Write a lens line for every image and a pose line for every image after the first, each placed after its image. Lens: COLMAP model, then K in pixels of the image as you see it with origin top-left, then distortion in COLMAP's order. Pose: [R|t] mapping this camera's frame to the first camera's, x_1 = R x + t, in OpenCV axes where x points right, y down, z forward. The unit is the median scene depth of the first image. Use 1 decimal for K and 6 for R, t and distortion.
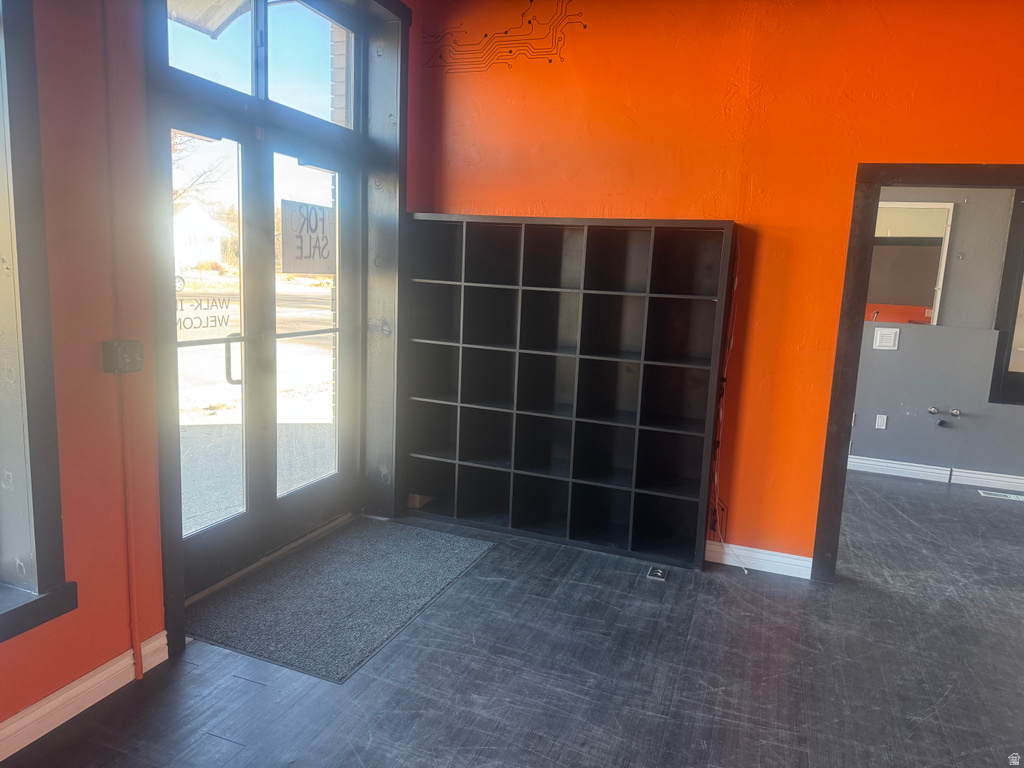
lens RADIAL K [[715.3, 0, 515.4], [0, 715.3, 385.2], [0, 0, 1]] dist [0.059561, -0.071200]
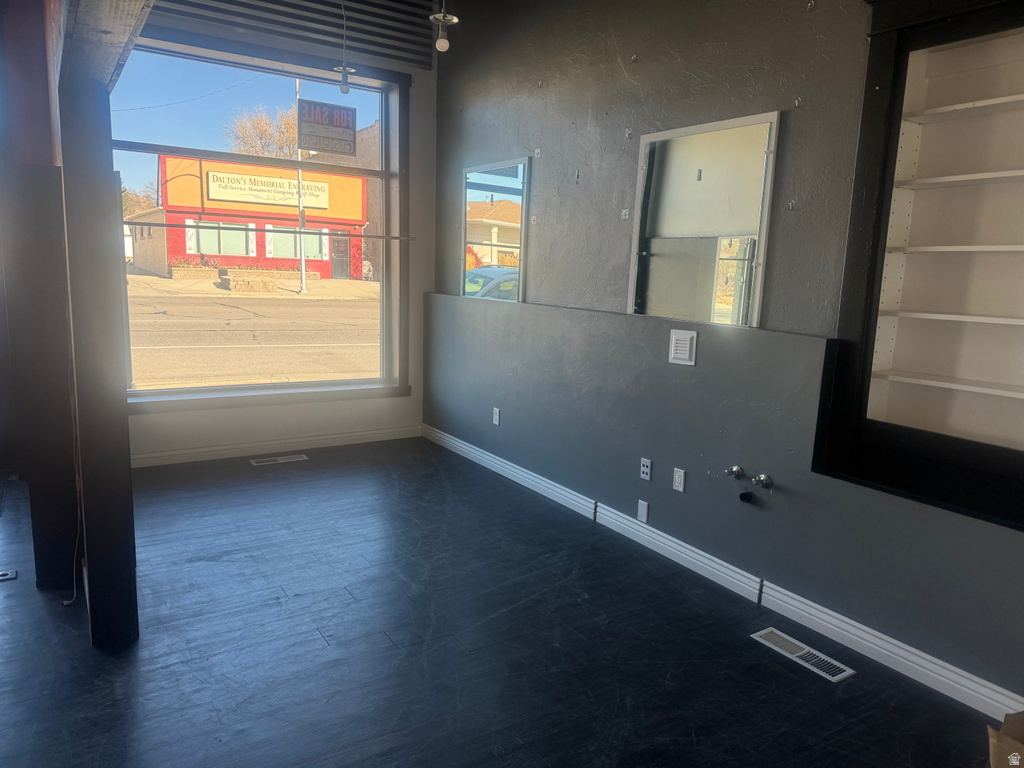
lens RADIAL K [[715.3, 0, 508.8], [0, 715.3, 392.5], [0, 0, 1]] dist [0.059561, -0.071200]
pose [[0.797815, 0.087508, -0.596517, 1.178655], [-0.097510, 0.995113, 0.015566, -0.031459], [0.594964, 0.045747, 0.802449, 0.642225]]
